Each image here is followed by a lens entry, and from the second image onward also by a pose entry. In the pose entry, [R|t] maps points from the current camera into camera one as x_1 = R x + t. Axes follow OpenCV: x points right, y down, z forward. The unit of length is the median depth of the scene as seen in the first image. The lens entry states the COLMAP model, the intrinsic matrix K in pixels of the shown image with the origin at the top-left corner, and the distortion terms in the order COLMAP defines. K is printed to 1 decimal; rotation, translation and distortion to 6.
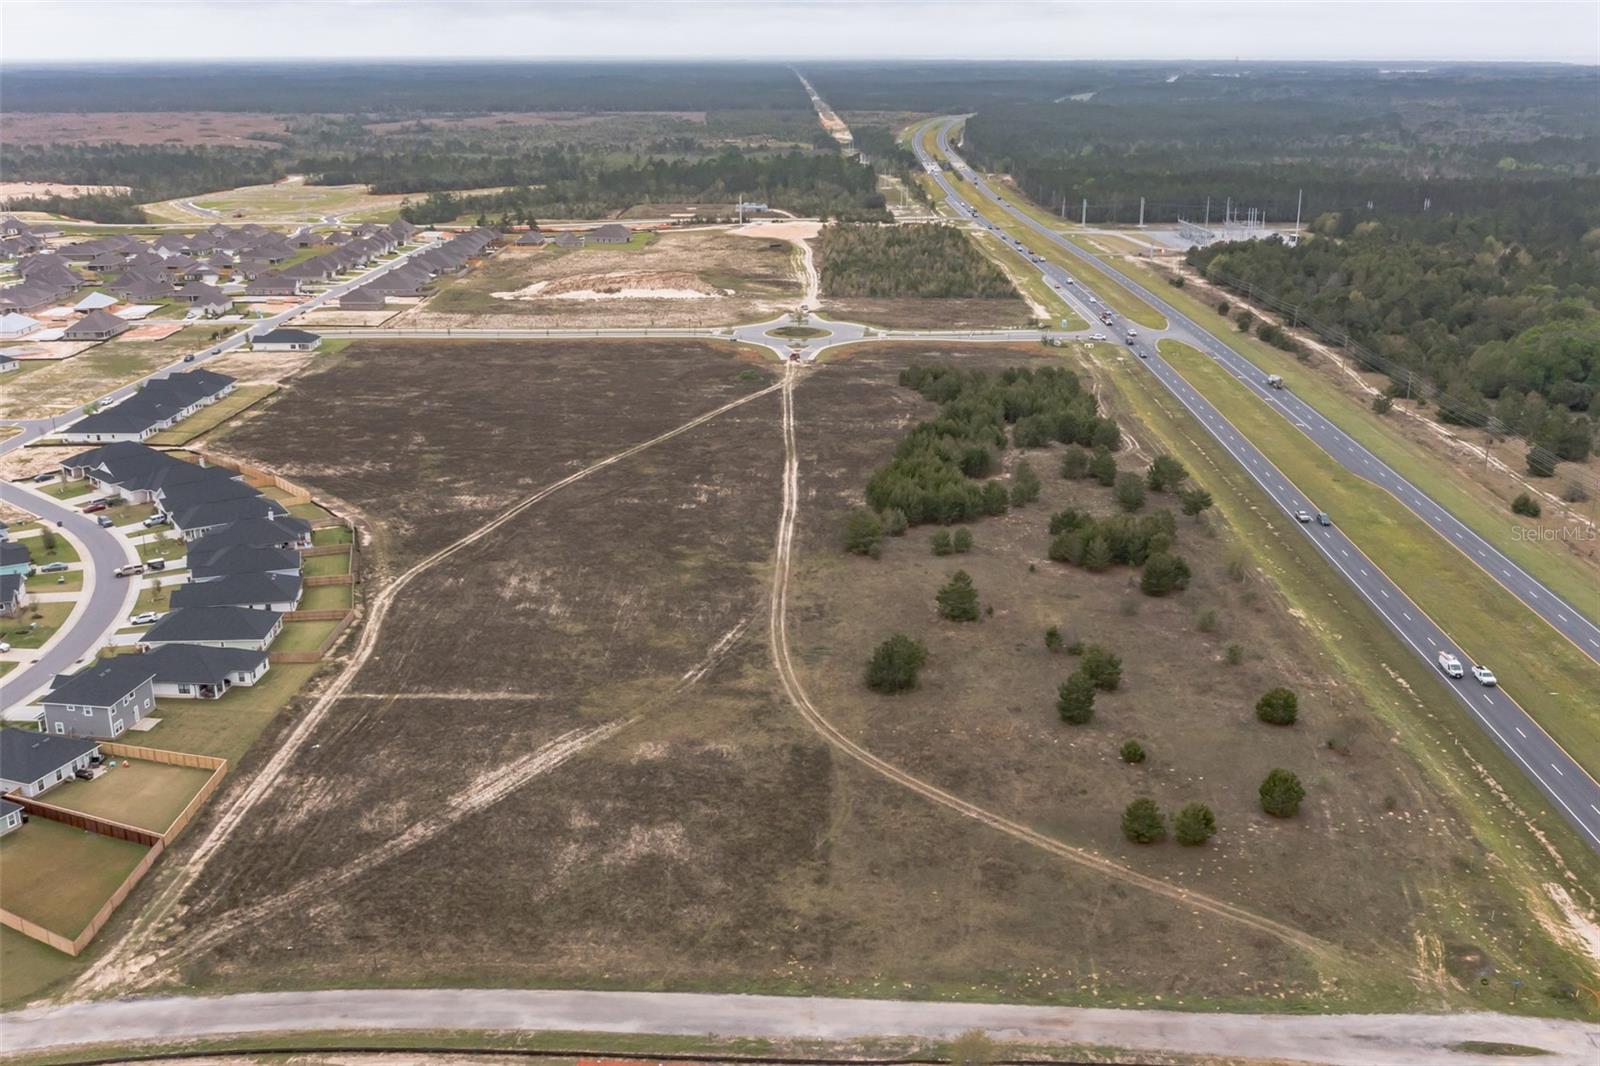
lens RADIAL K [[1511.7, 0, 798.3], [0, 1511.7, 531.9], [0, 0, 1]] dist [-0.018403, 0.002417]
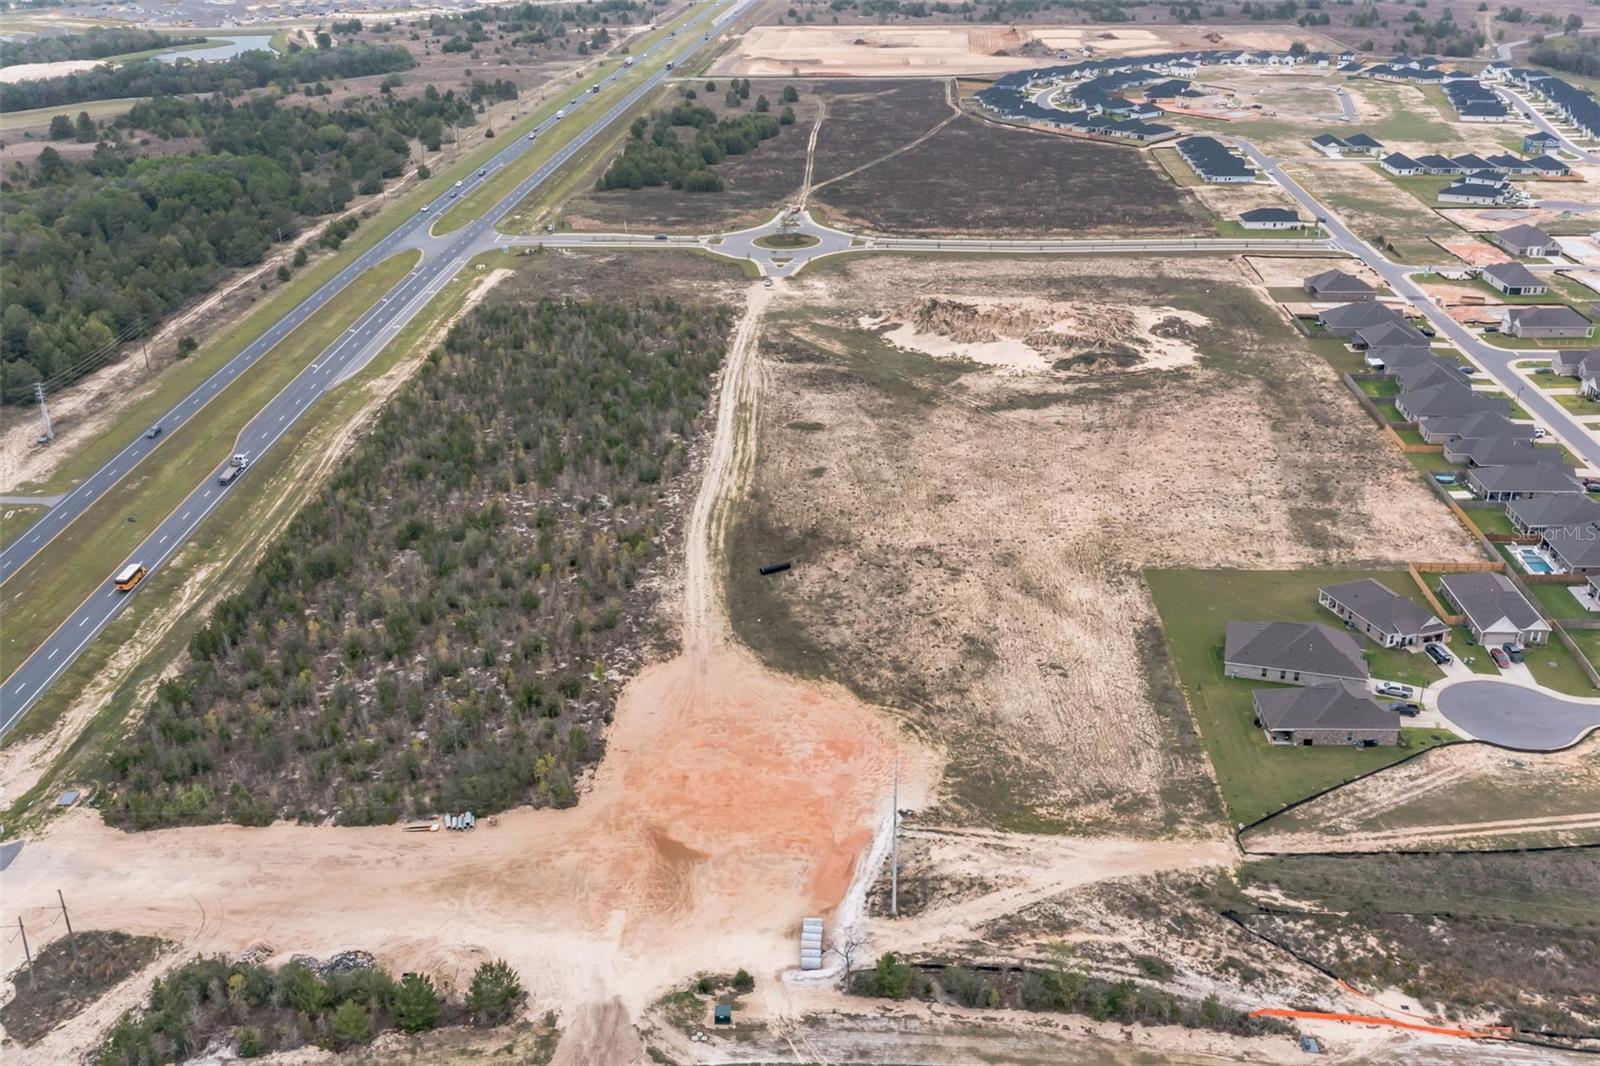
lens RADIAL K [[1502.7, 0, 798.6], [0, 1502.7, 527.9], [0, 0, 1]] dist [-0.017713, 0.004519]
pose [[-0.998823, -0.004885, 0.048262, -0.073697], [0.028598, 0.744340, 0.667188, -0.849393], [-0.039183, 0.667783, -0.743324, 2.431084]]
